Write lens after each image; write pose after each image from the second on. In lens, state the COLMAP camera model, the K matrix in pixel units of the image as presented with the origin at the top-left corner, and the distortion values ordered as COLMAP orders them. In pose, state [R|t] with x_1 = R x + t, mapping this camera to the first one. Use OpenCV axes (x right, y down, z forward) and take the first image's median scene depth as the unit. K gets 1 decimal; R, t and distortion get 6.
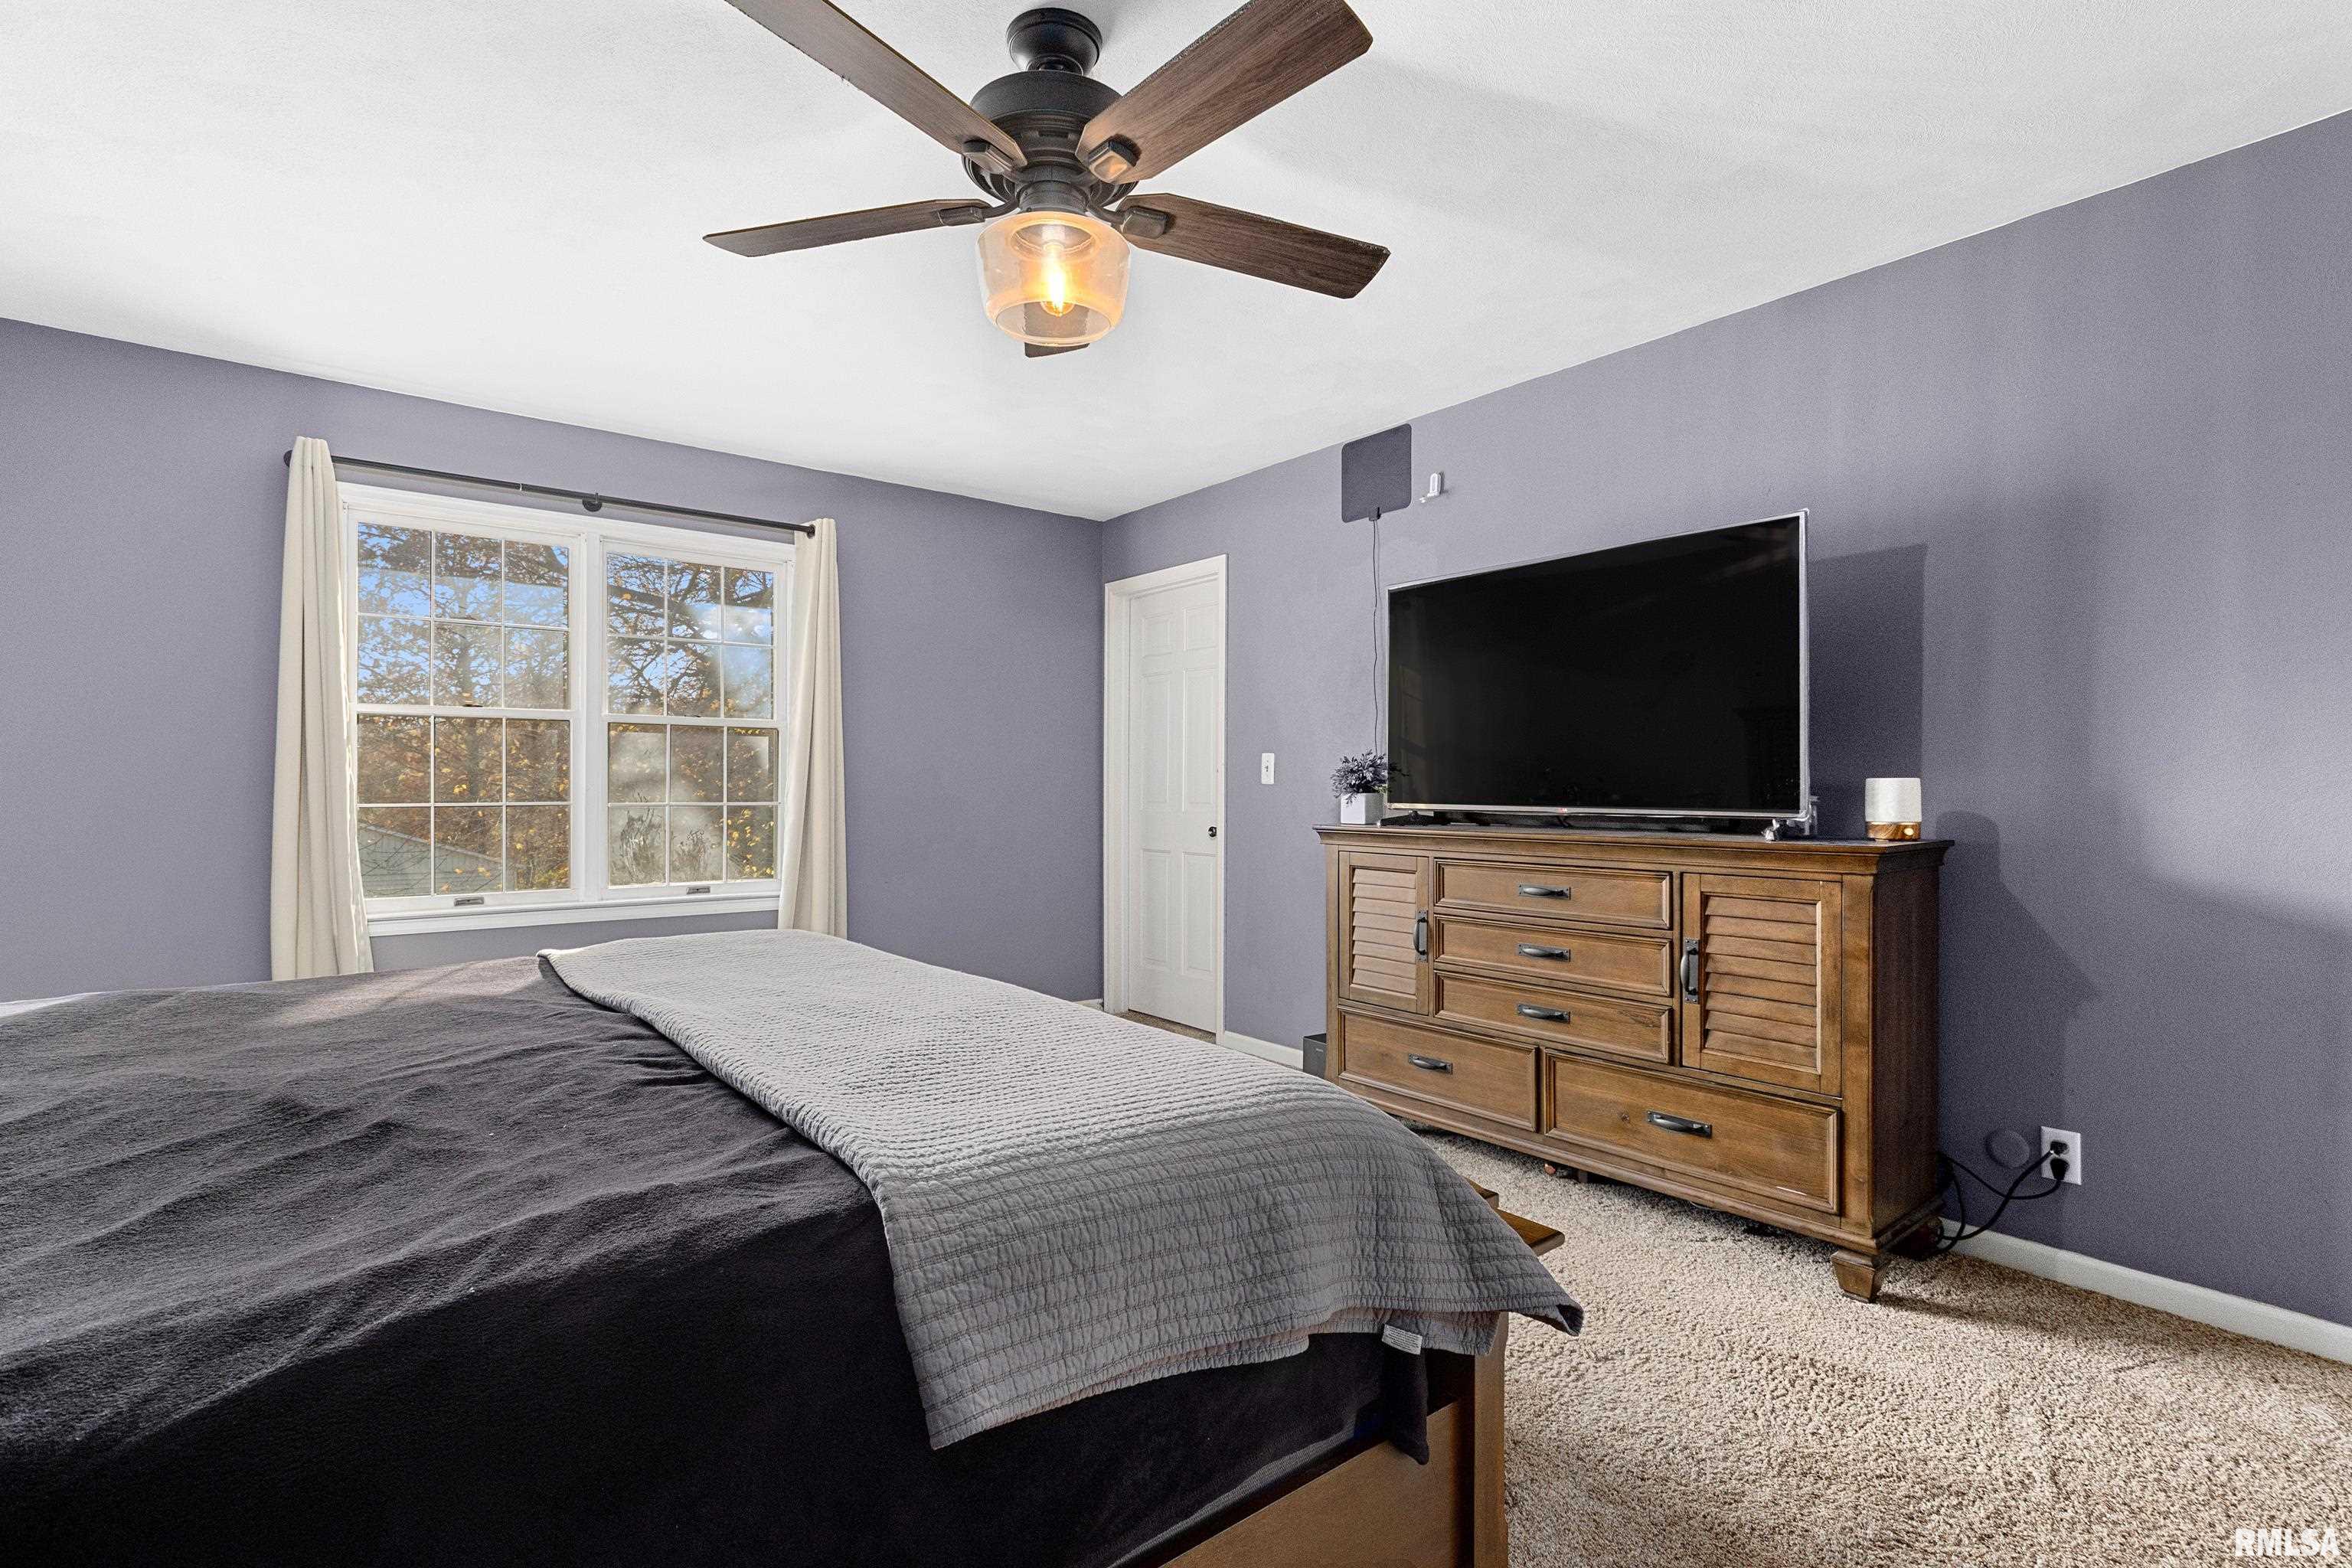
lens RADIAL K [[1097.8, 0, 1160.4], [0, 1097.8, 782.8], [0, 0, 1]] dist [0.004953, -0.000056]
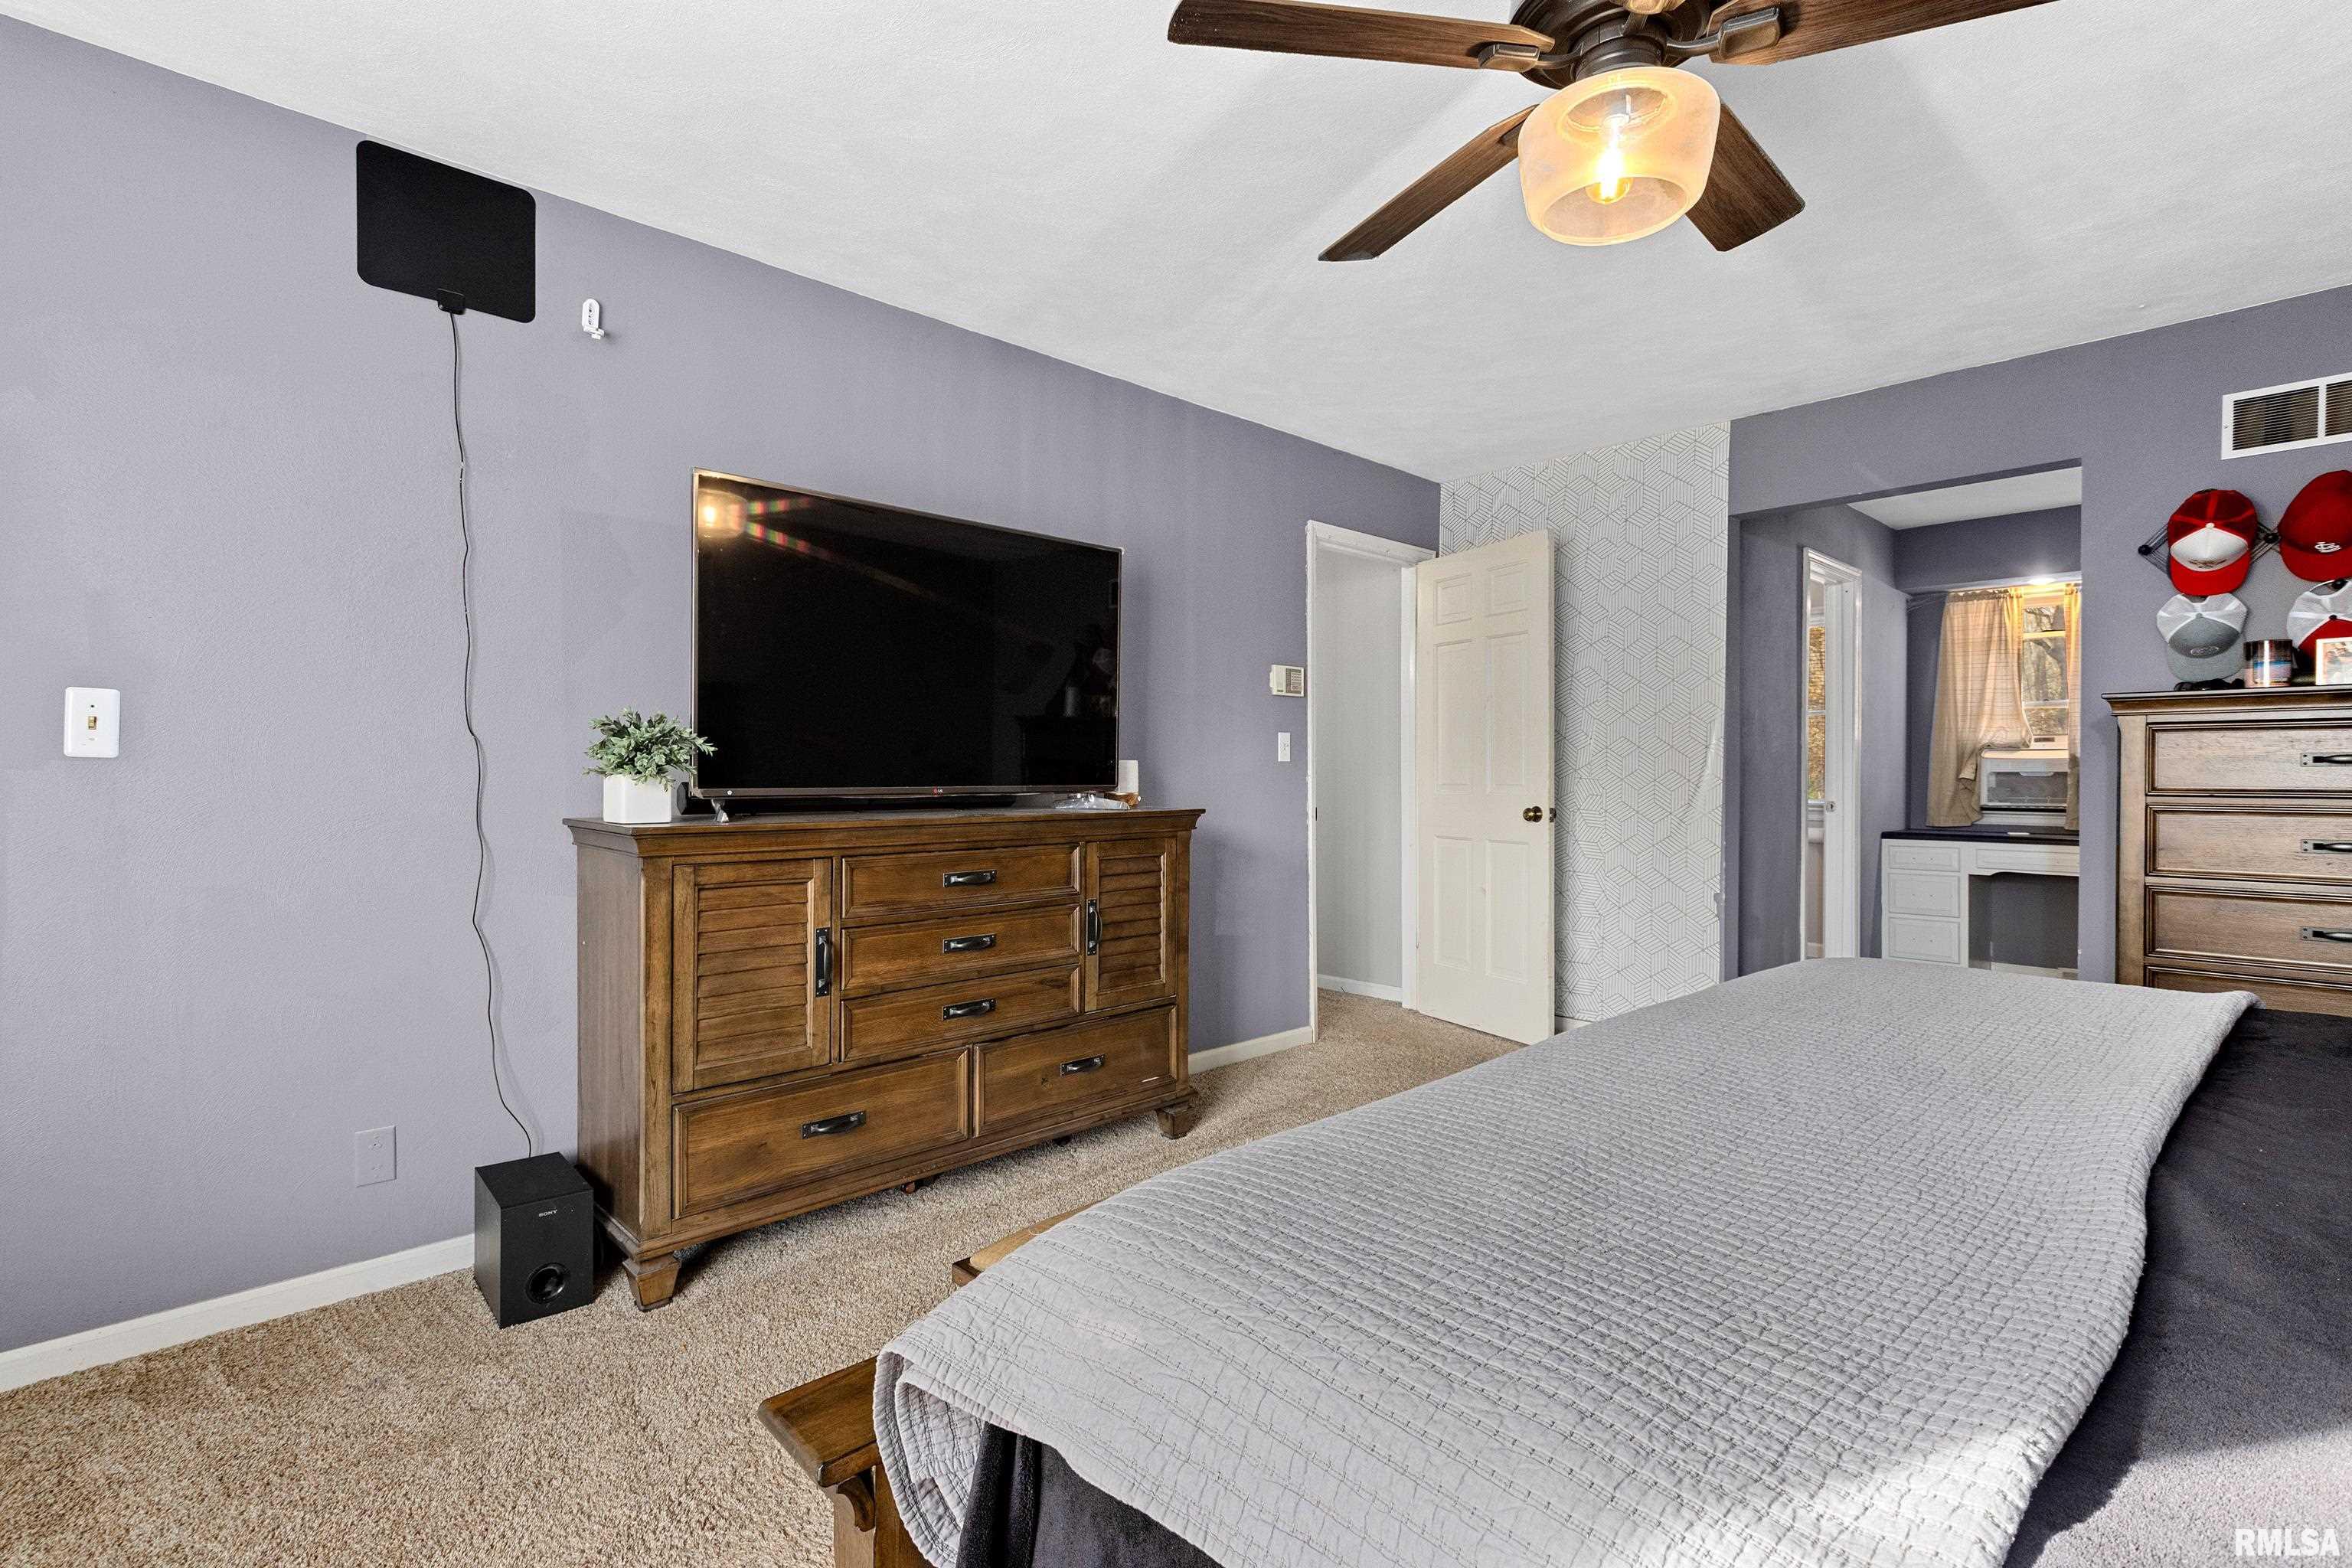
lens RADIAL K [[1097.8, 0, 1160.4], [0, 1097.8, 782.8], [0, 0, 1]] dist [0.004953, -0.000056]
pose [[-0.070675, -0.016742, 0.997359, -0.456244], [-0.007413, 0.999840, 0.016258, 0.001423], [-0.997472, -0.006245, -0.070788, 0.702352]]
